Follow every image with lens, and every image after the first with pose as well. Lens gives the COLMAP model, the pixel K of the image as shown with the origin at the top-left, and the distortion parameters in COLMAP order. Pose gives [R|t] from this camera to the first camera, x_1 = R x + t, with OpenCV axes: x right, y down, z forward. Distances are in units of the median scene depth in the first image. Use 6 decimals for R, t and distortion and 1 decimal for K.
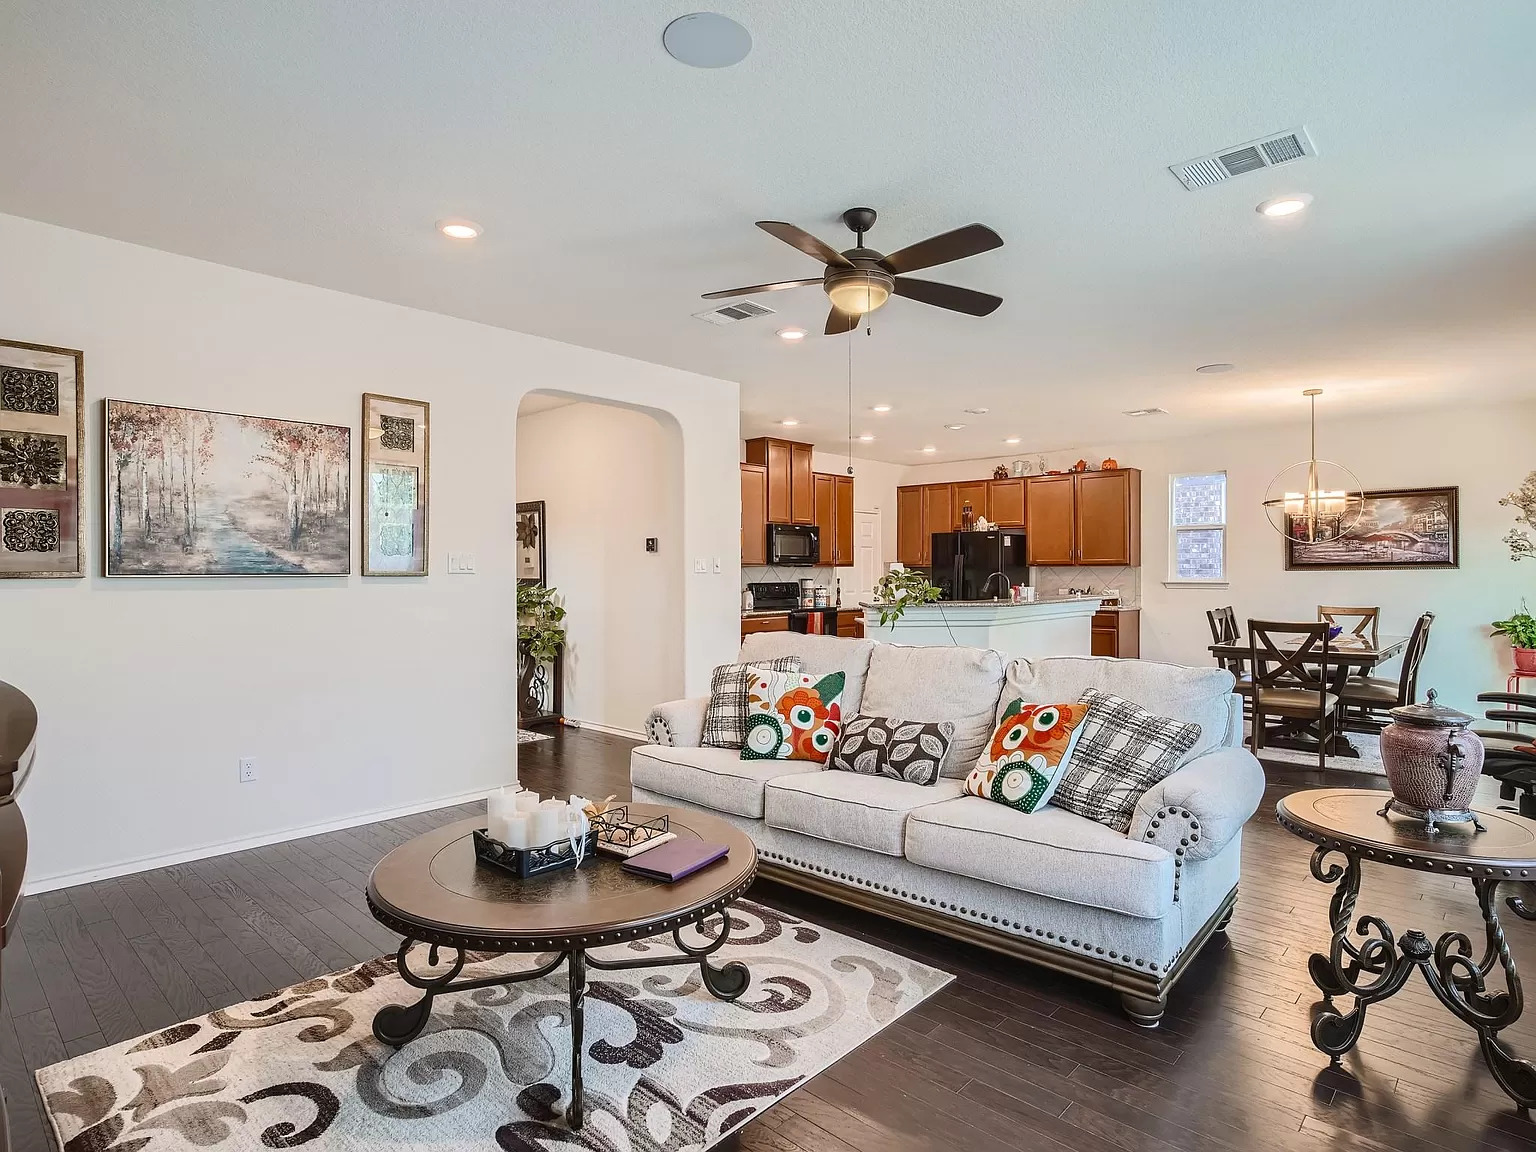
lens RADIAL K [[881.9, 0, 768.0], [0, 881.9, 576.0], [0, 0, 1]] dist [-0.003487, -0.001020]
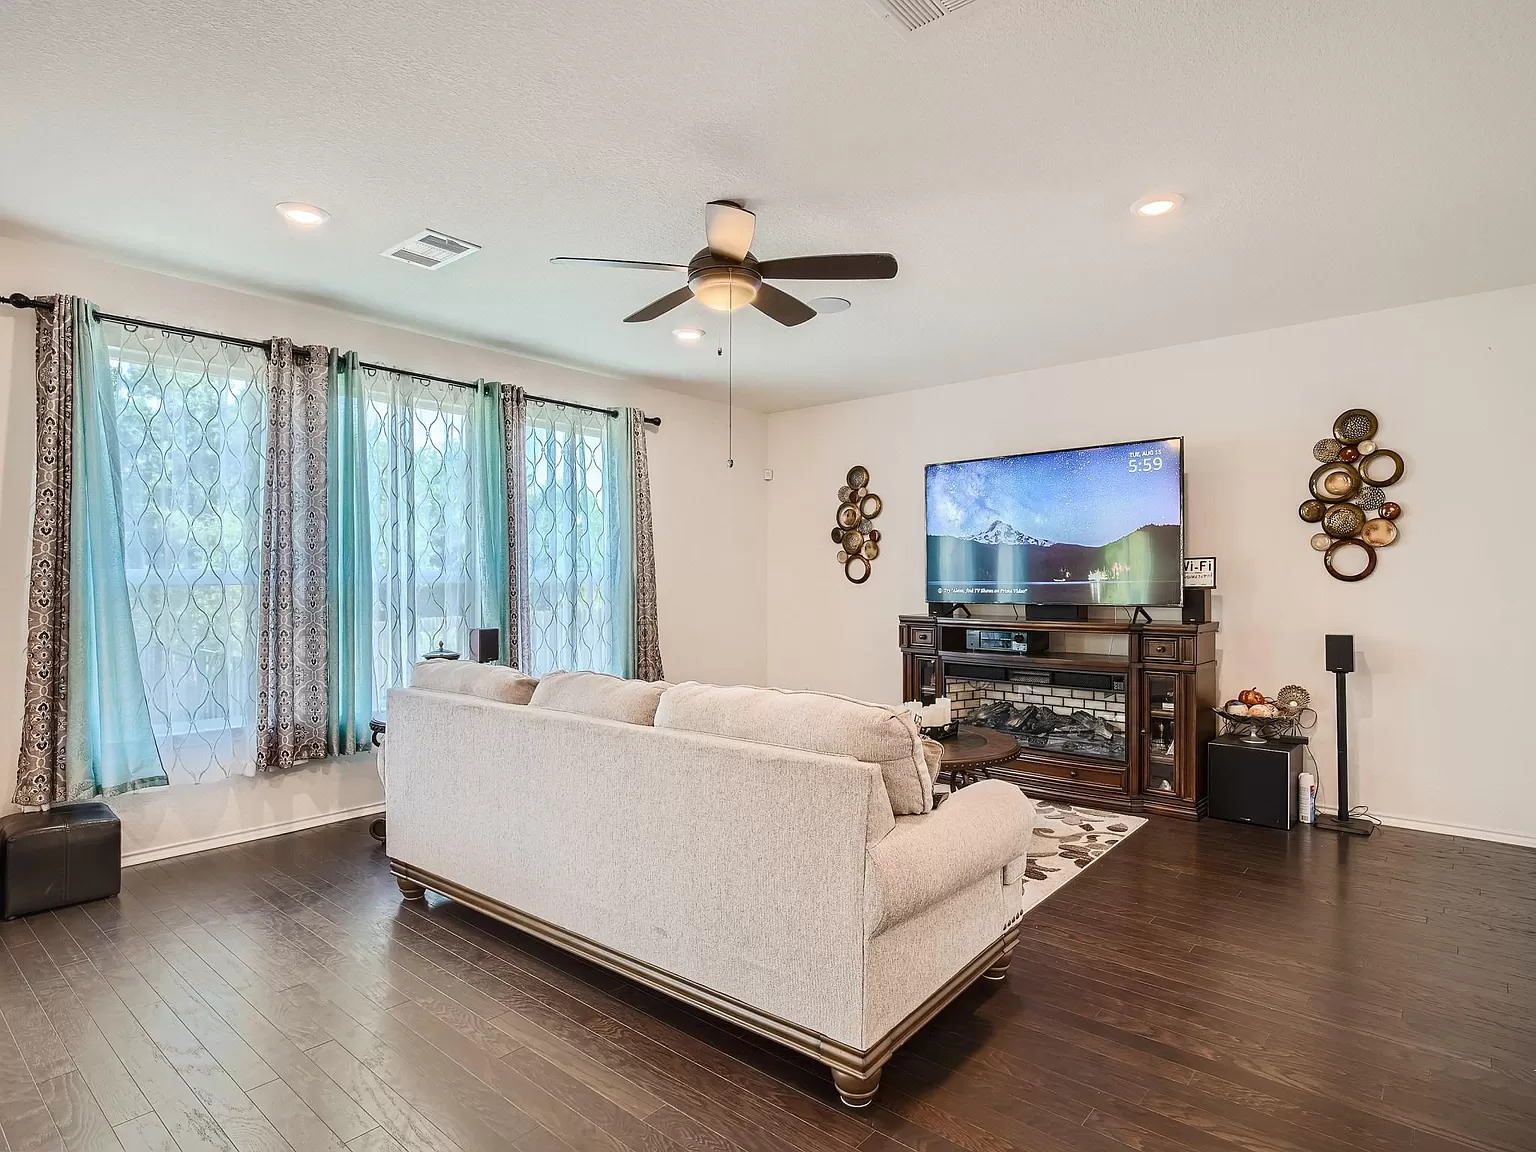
lens RADIAL K [[881.9, 0, 768.0], [0, 881.9, 576.0], [0, 0, 1]] dist [-0.003487, -0.001020]
pose [[-0.999263, 0.000498, -0.038377, 0.066513], [0.000384, 0.999995, 0.002992, -0.008393], [0.038379, 0.002975, -0.999259, 1.414571]]
